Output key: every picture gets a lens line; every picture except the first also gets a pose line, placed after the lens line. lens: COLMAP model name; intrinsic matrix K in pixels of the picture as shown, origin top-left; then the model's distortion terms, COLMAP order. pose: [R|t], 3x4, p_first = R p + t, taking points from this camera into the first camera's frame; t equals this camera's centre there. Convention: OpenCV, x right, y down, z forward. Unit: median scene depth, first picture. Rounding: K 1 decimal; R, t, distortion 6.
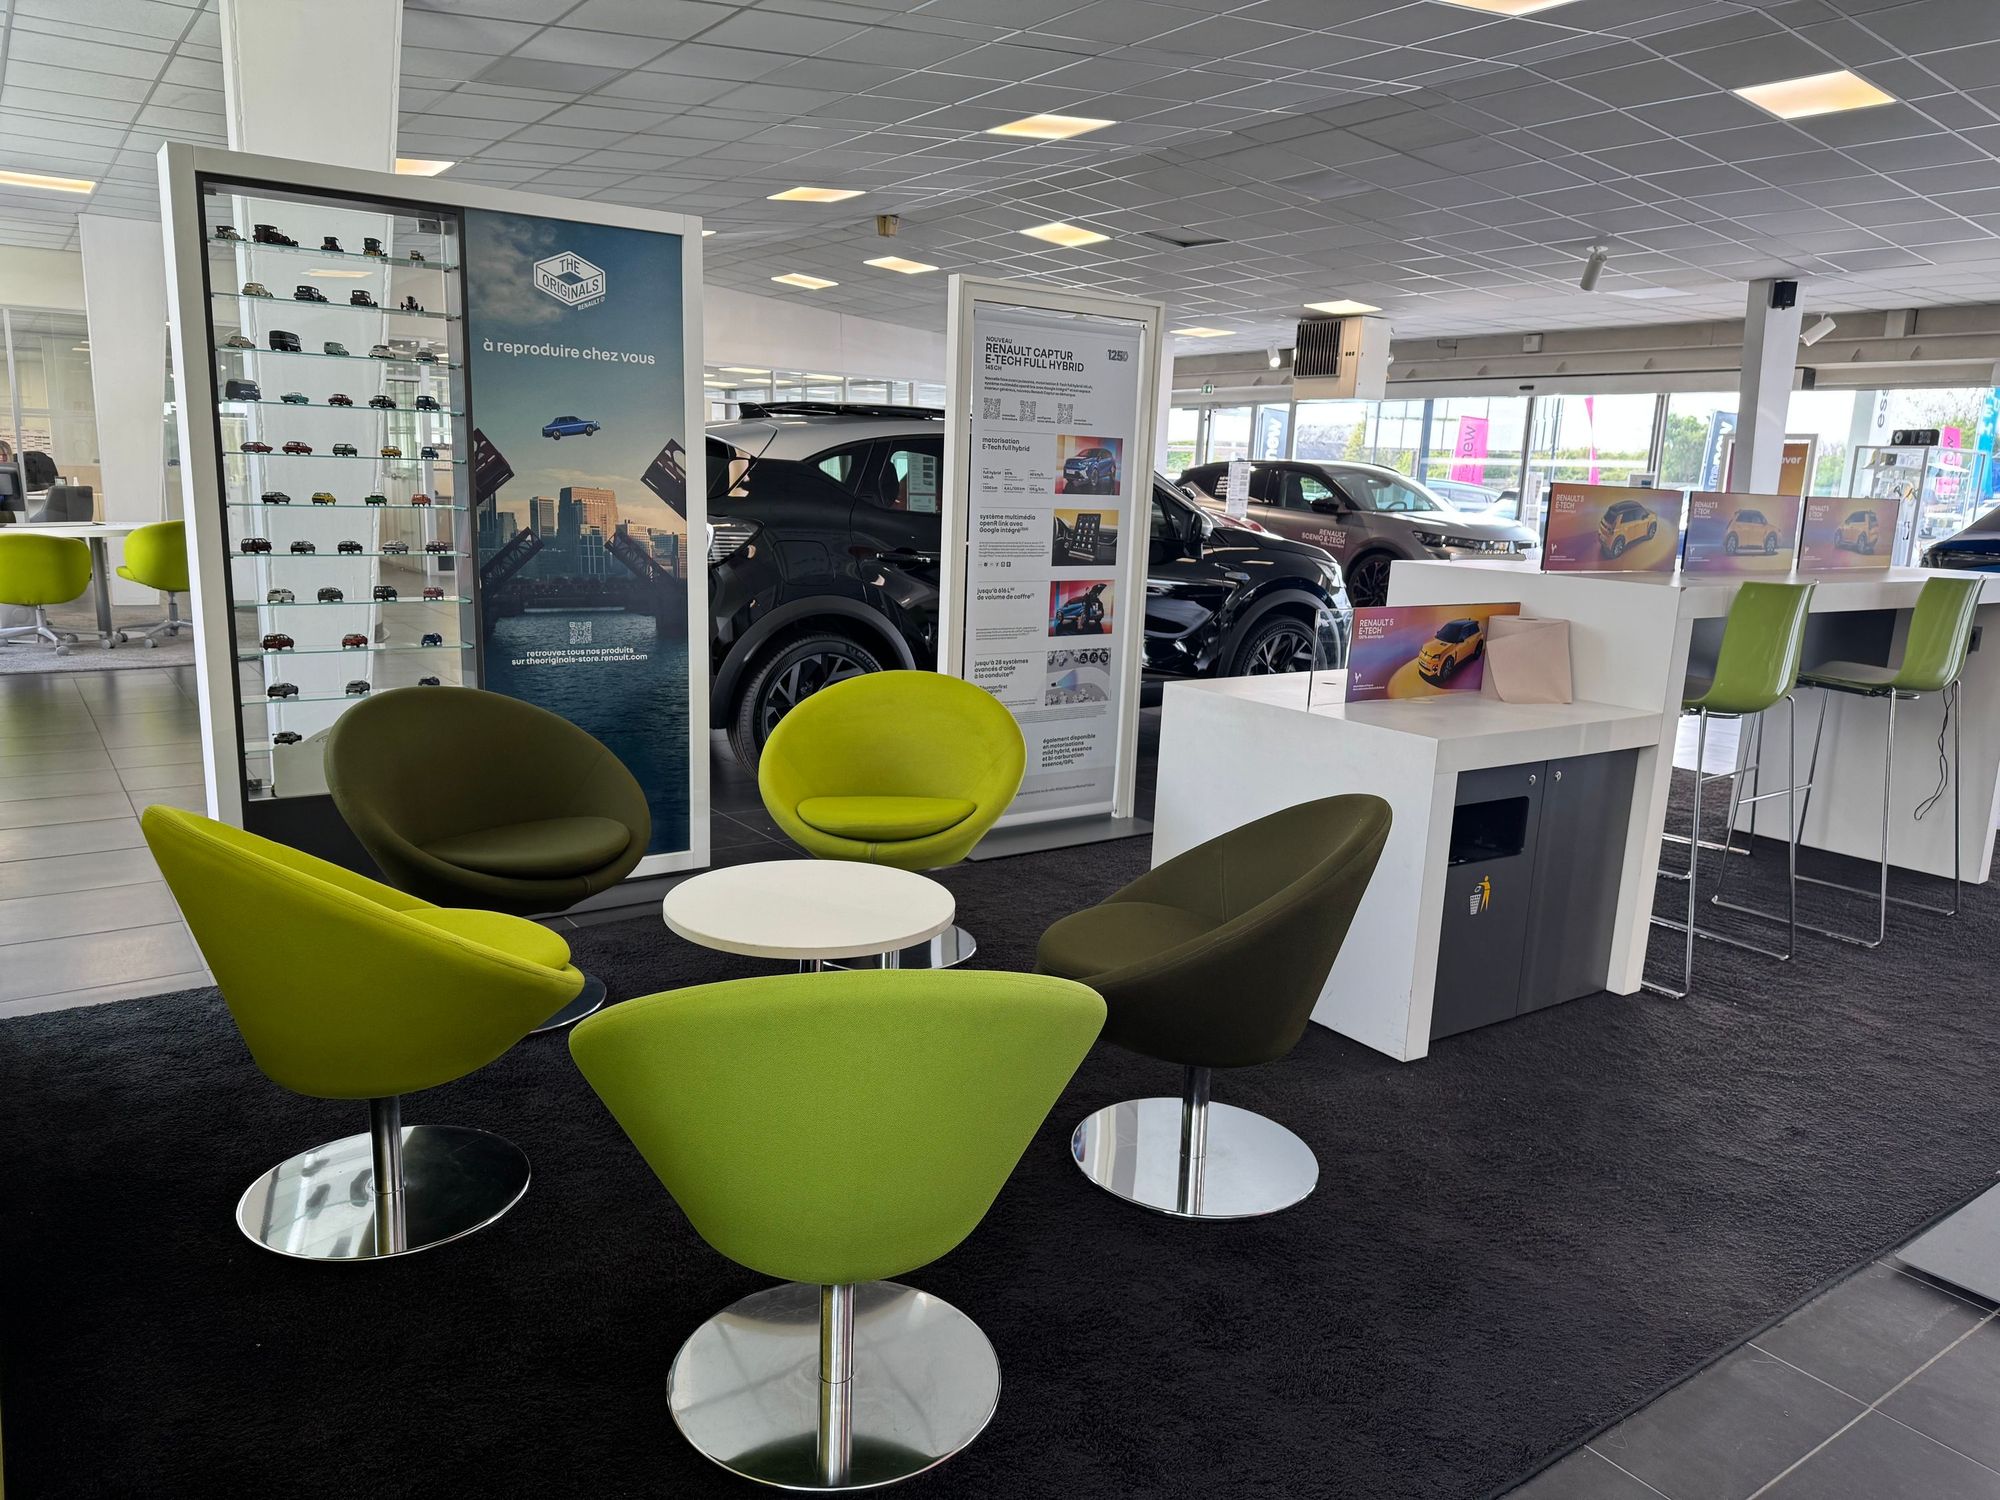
lens RADIAL K [[1381.2, 0, 1000.0], [0, 1381.2, 750.0], [0, 0, 1]] dist [0.105204, -0.144524]
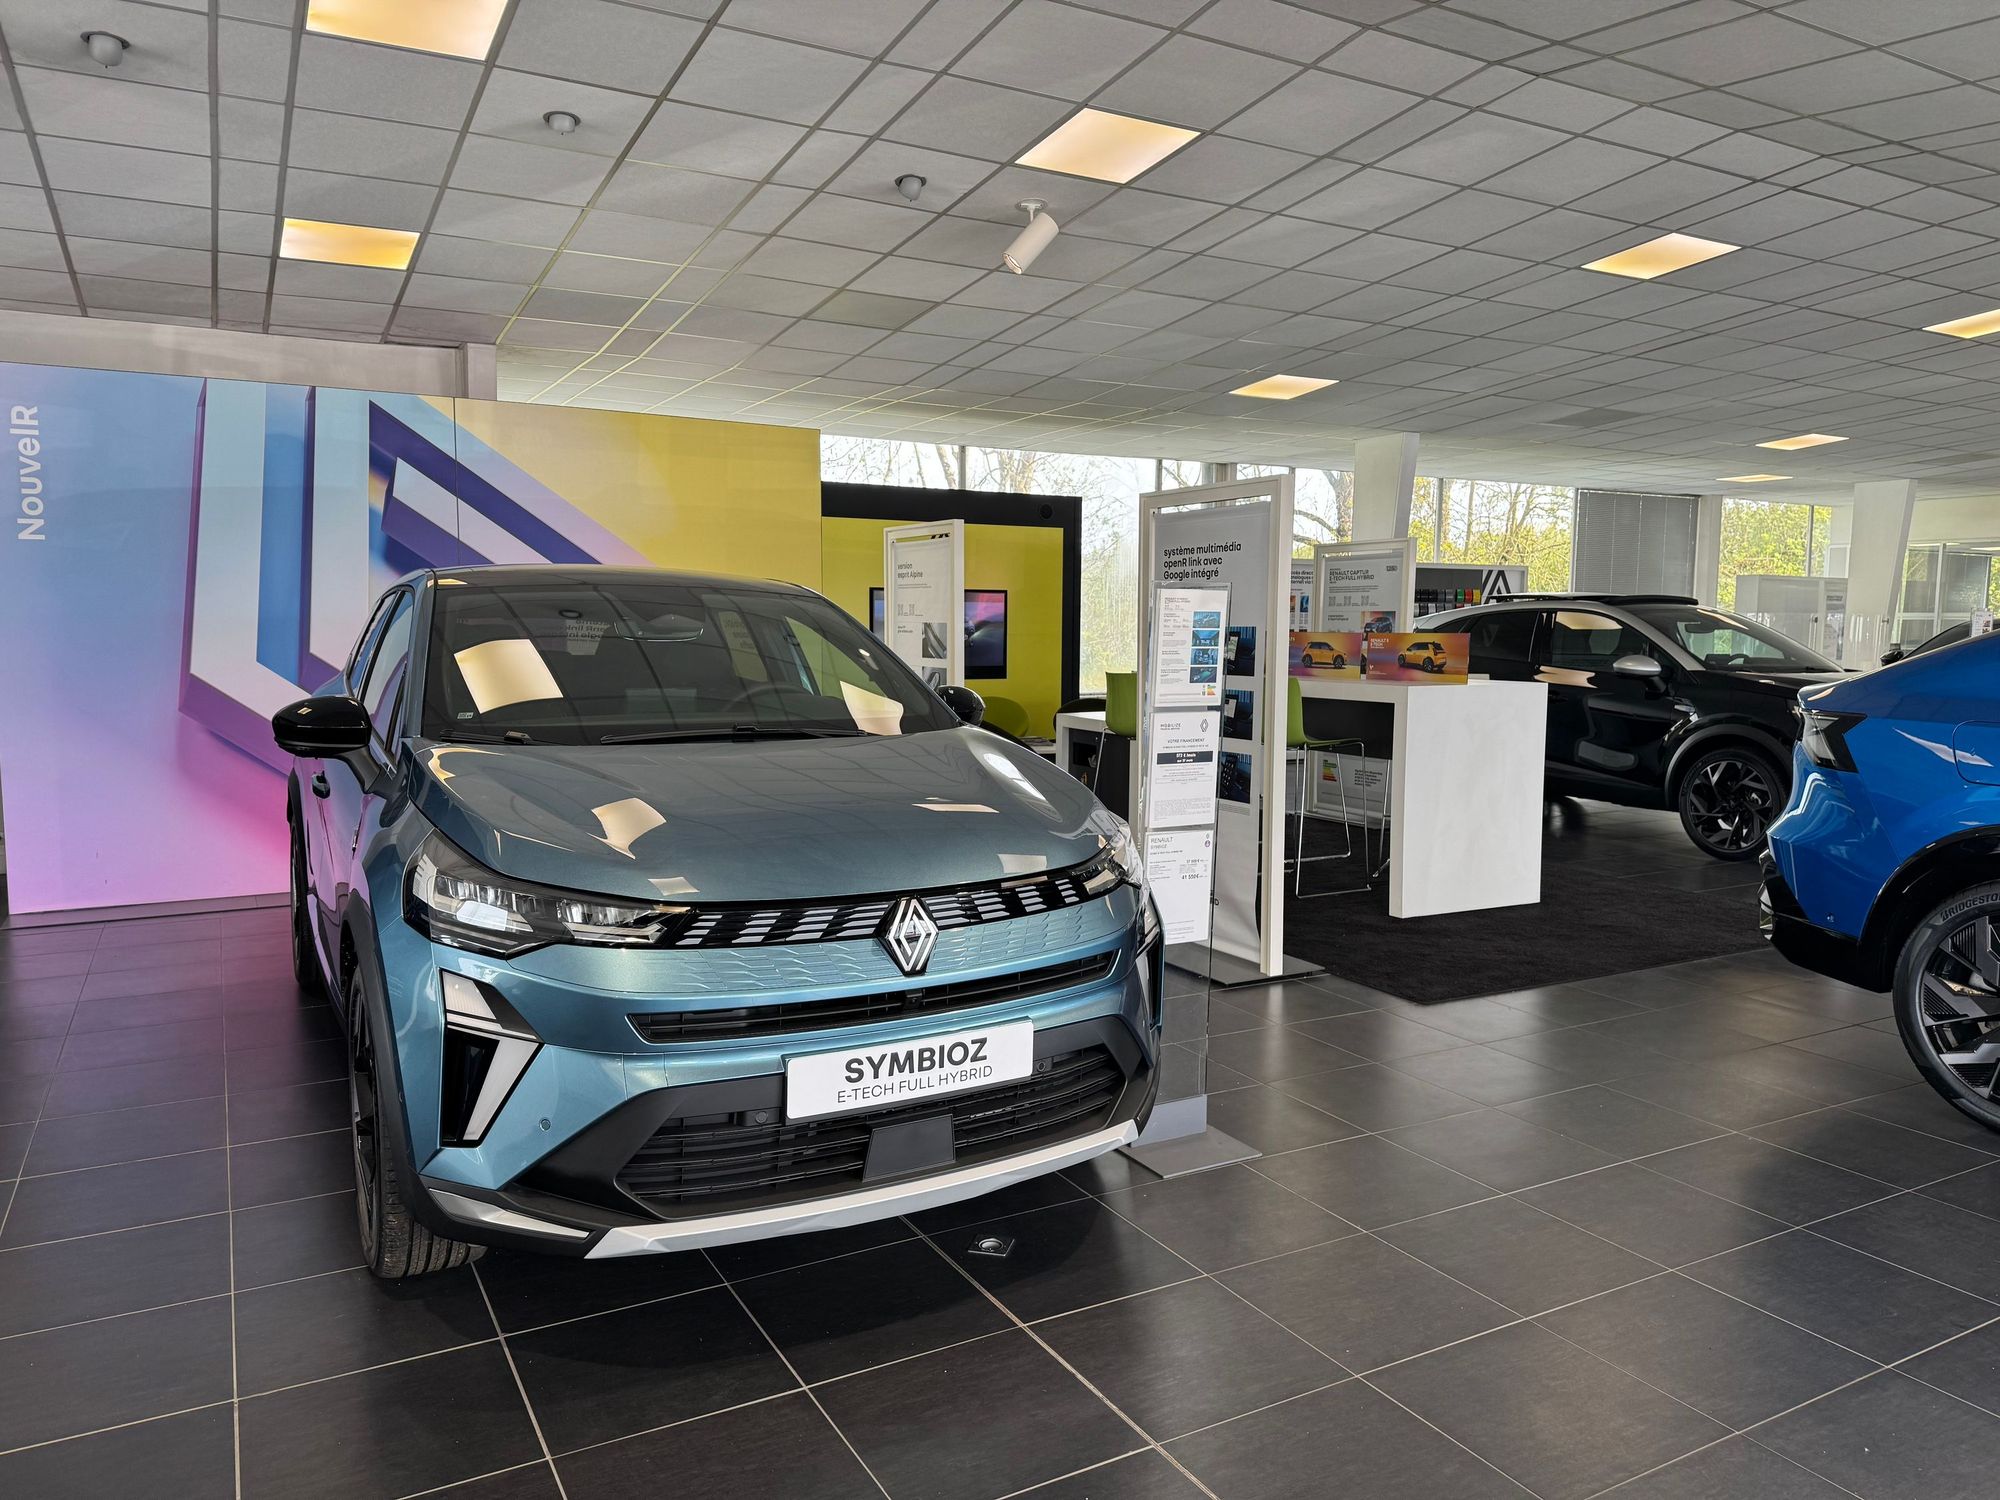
lens RADIAL K [[1381.2, 0, 1000.0], [0, 1381.2, 750.0], [0, 0, 1]] dist [0.105204, -0.144524]
pose [[-0.114449, 0.054665, -0.991924, 2.053355], [-0.203232, 0.976079, 0.077241, -0.084714], [0.972419, 0.210430, -0.100602, 0.744131]]
